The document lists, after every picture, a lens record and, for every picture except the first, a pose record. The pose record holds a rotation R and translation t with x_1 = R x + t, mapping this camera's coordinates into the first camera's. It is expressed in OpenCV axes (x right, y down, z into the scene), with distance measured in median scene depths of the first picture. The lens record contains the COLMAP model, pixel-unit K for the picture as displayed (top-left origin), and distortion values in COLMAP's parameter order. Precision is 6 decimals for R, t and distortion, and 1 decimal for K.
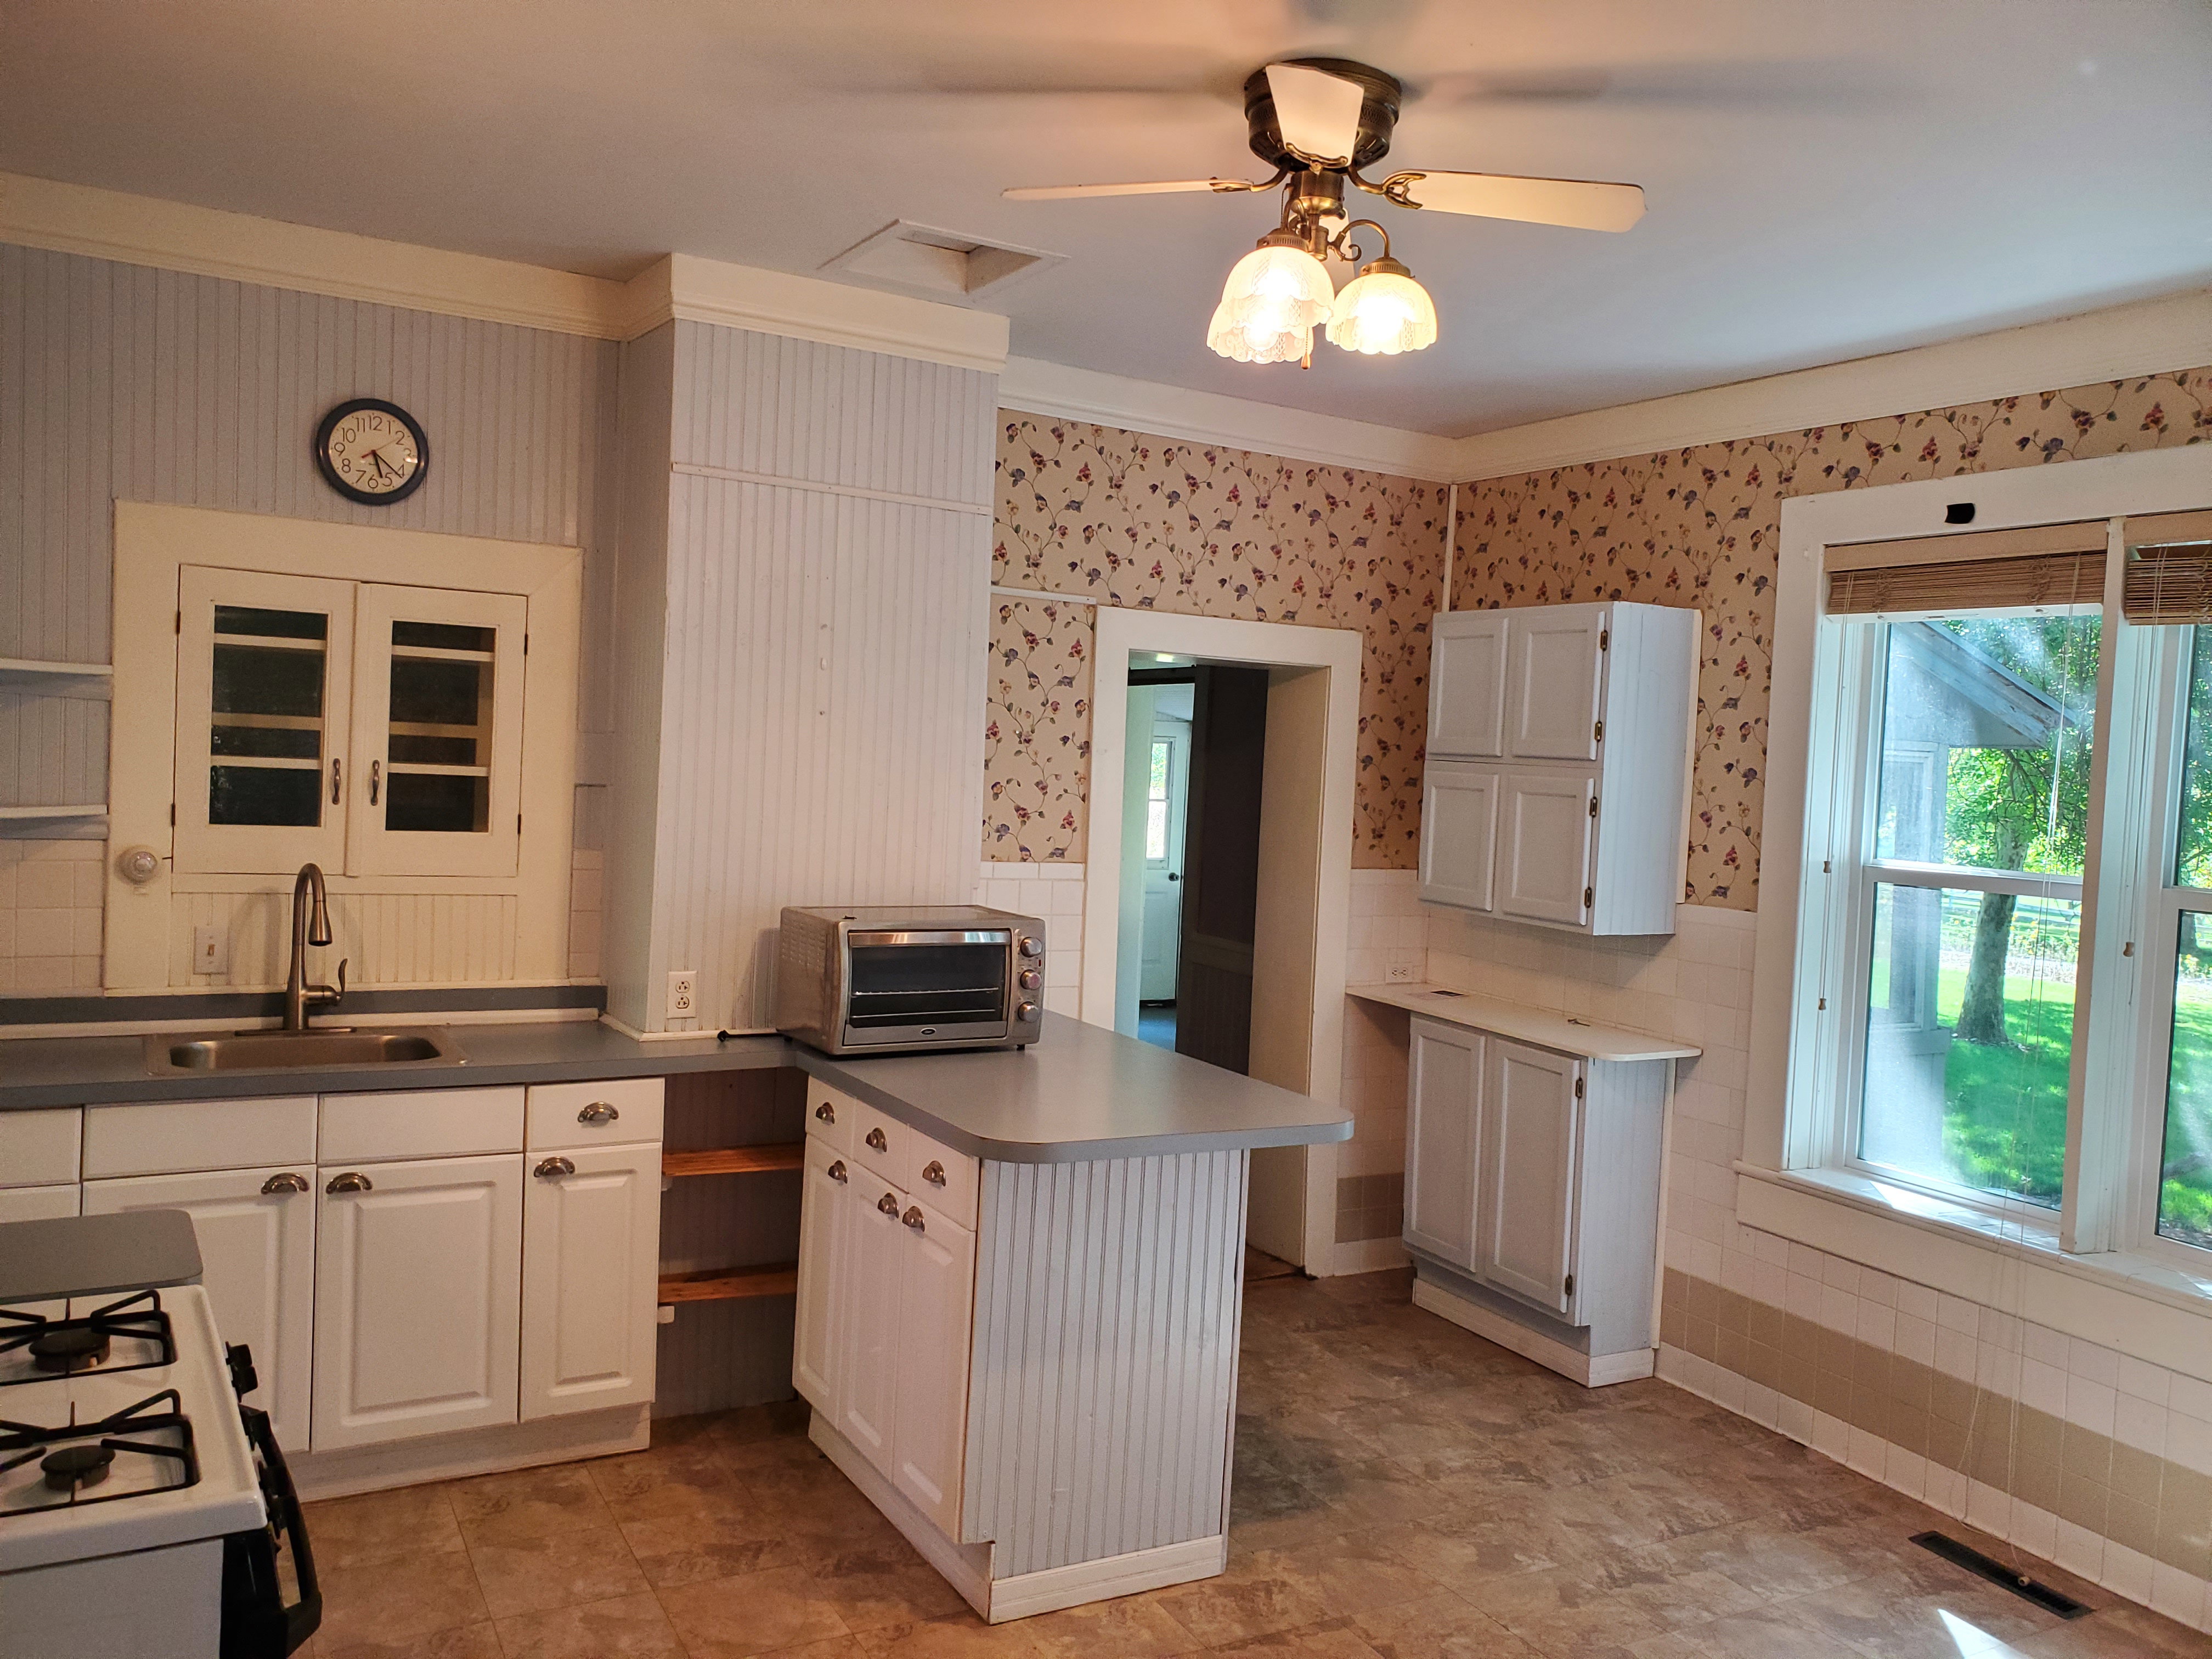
lens RADIAL K [[1730.6, 0, 1125.2], [0, 1730.6, 838.1], [0, 0, 1]] dist [0.040961, -0.028111]
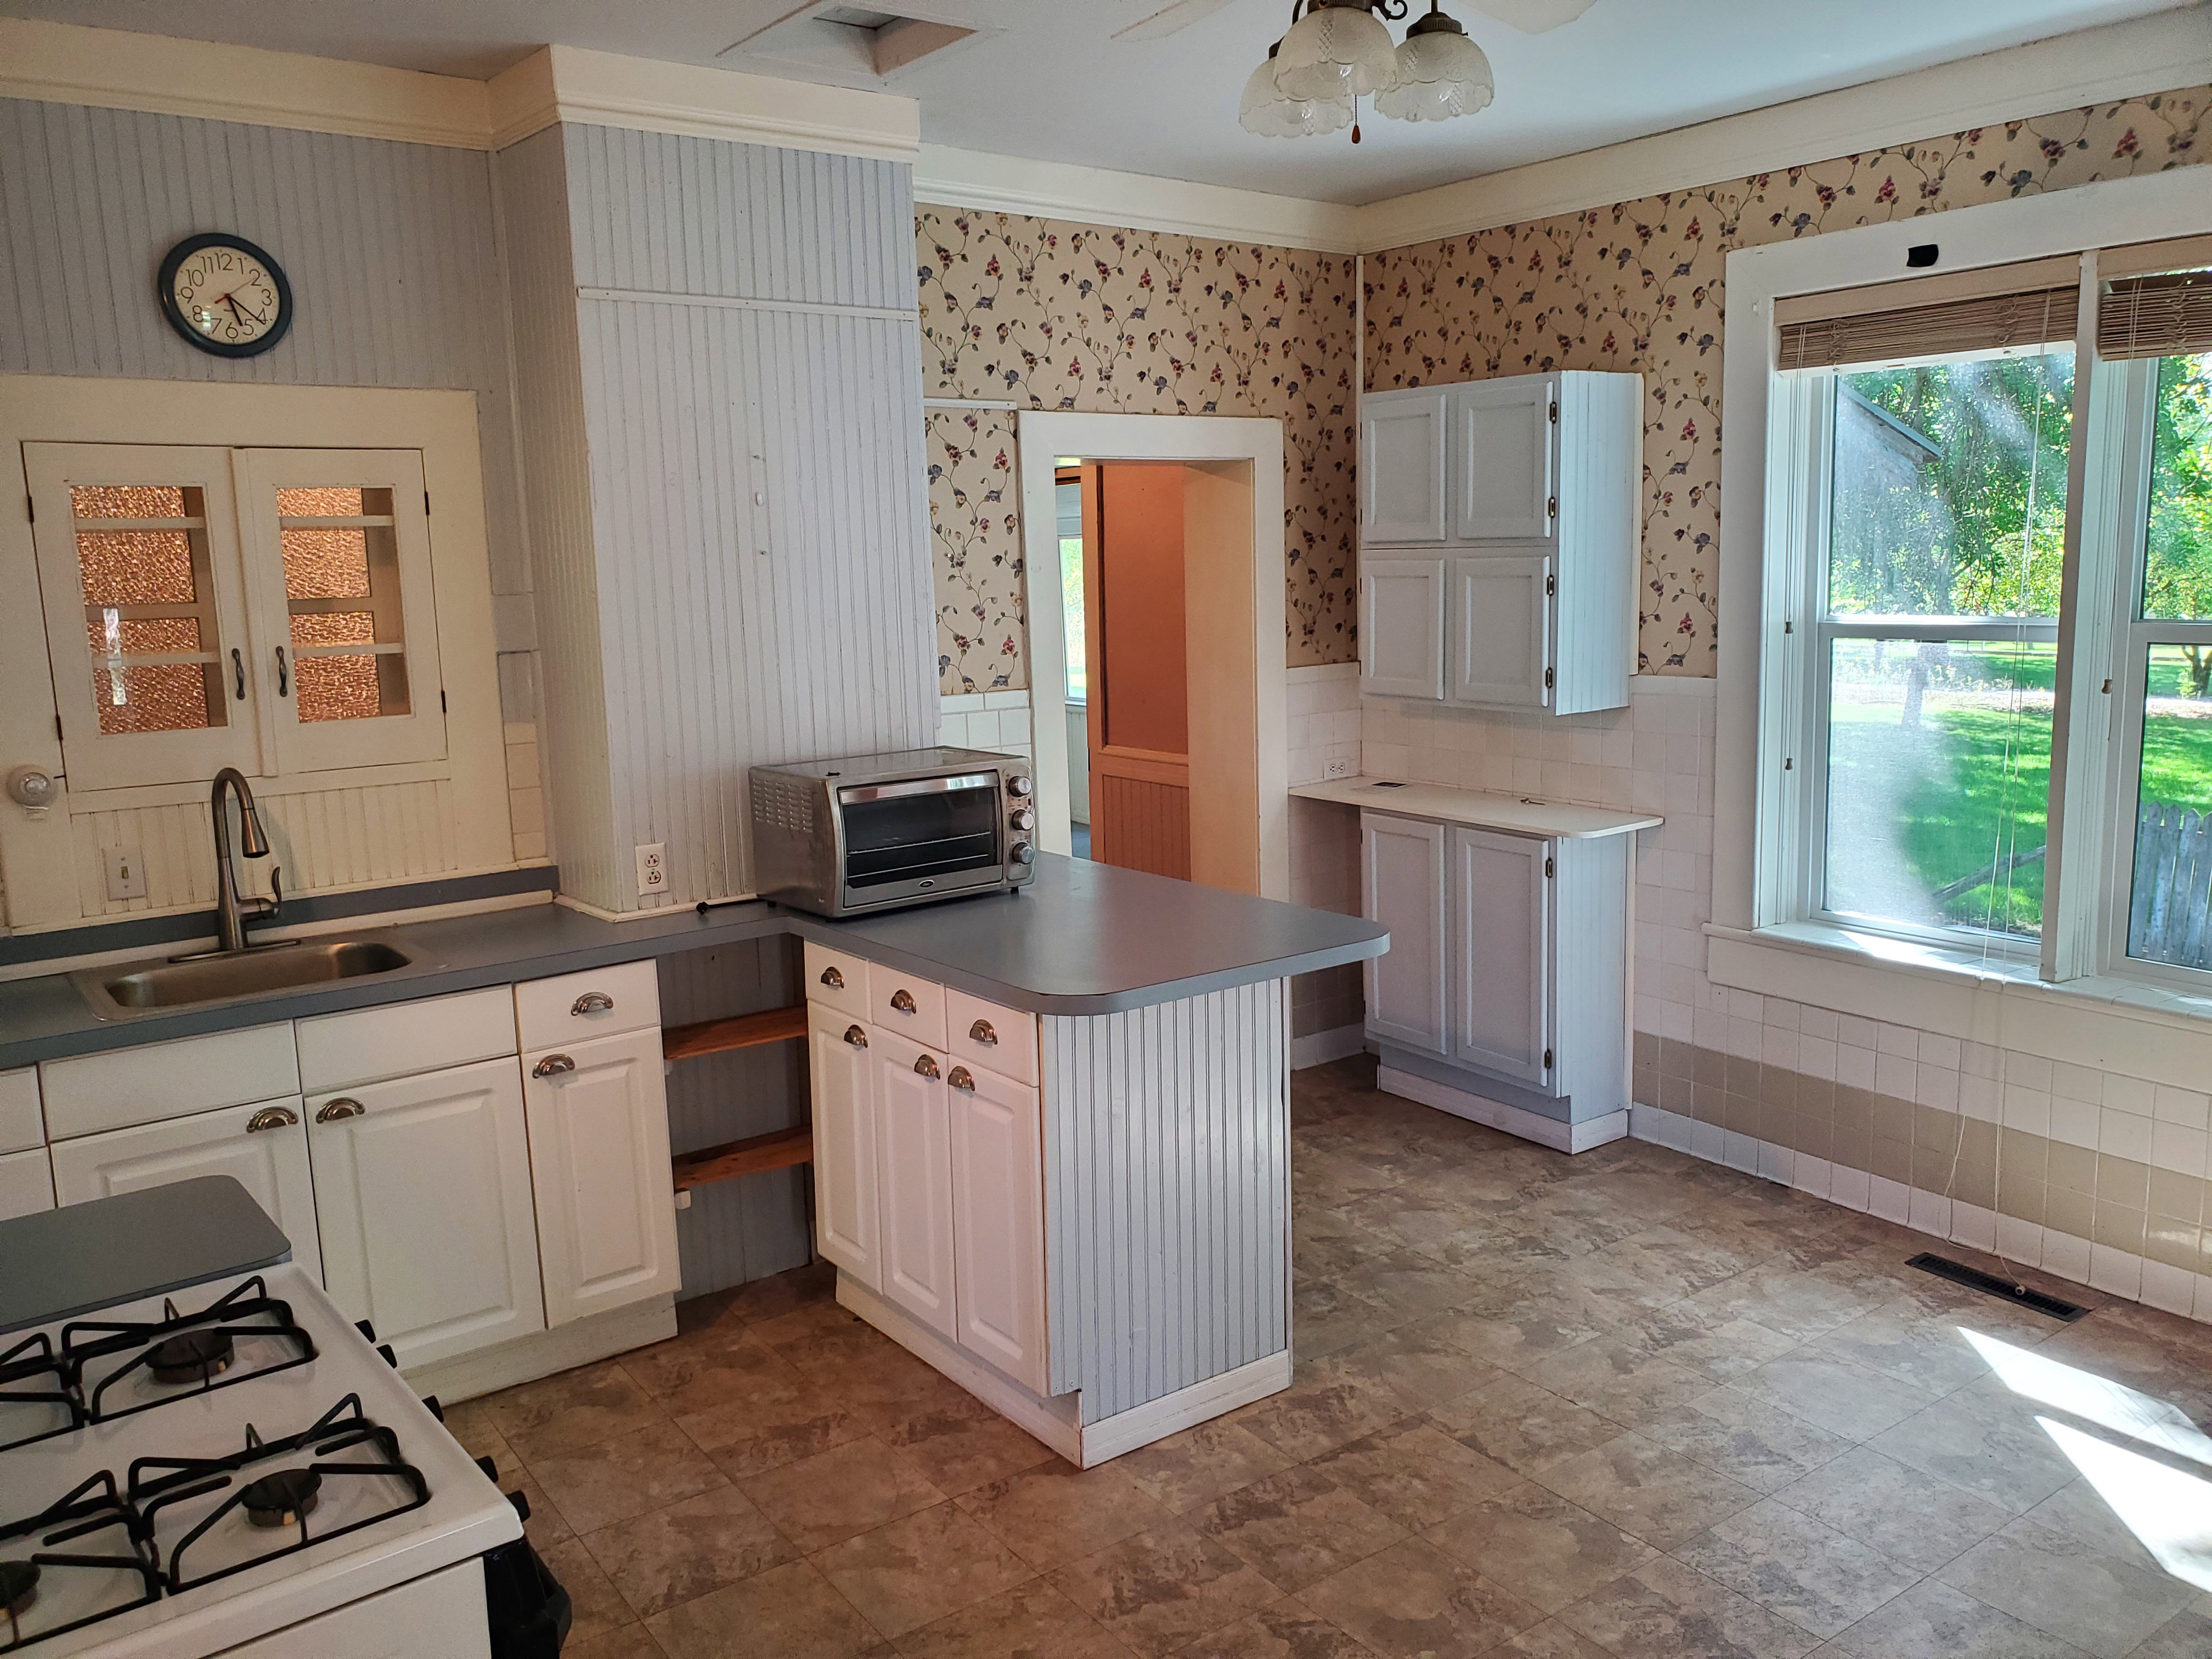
lens RADIAL K [[1730.6, 0, 1106.1], [0, 1730.6, 821.5], [0, 0, 1]] dist [0.040961, -0.028111]
pose [[0.989710, -0.096495, 0.105653, -0.110872], [0.084177, 0.989744, 0.115415, -0.023162], [-0.115707, -0.105334, 0.987683, 0.048061]]
